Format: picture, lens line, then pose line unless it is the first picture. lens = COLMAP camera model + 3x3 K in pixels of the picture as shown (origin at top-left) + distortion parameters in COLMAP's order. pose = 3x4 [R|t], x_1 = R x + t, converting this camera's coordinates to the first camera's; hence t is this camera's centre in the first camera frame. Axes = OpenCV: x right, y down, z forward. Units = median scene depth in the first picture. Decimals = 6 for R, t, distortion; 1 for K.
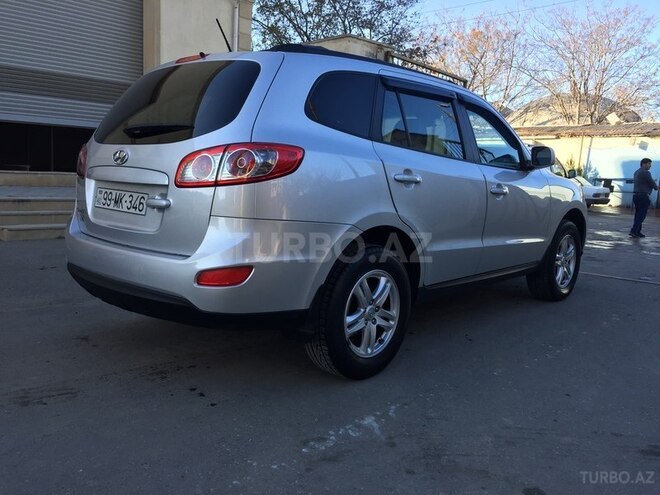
lens RADIAL K [[567.4, 0, 330.0], [0, 567.4, 247.5], [0, 0, 1]] dist [0.008688, 0.005800]
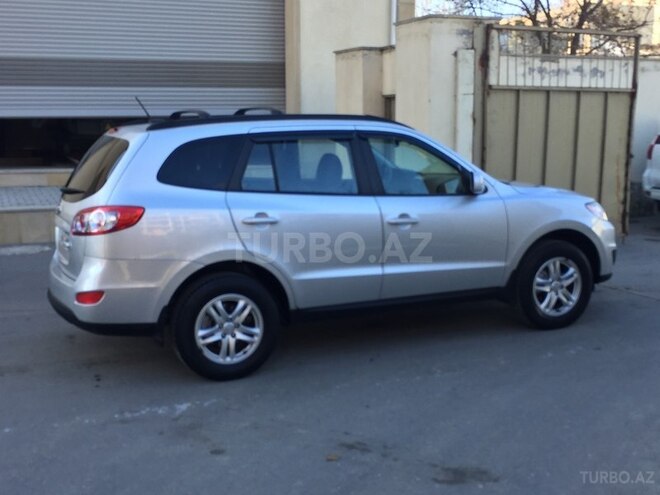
lens RADIAL K [[822.5, 0, 330.0], [0, 822.5, 247.5], [0, 0, 1]] dist [-0.010490, -0.018361]
pose [[0.923166, 0.016596, -0.384043, 0.982087], [-0.010280, 0.999776, 0.018493, -0.100244], [0.384264, -0.013124, 0.923130, -0.589741]]
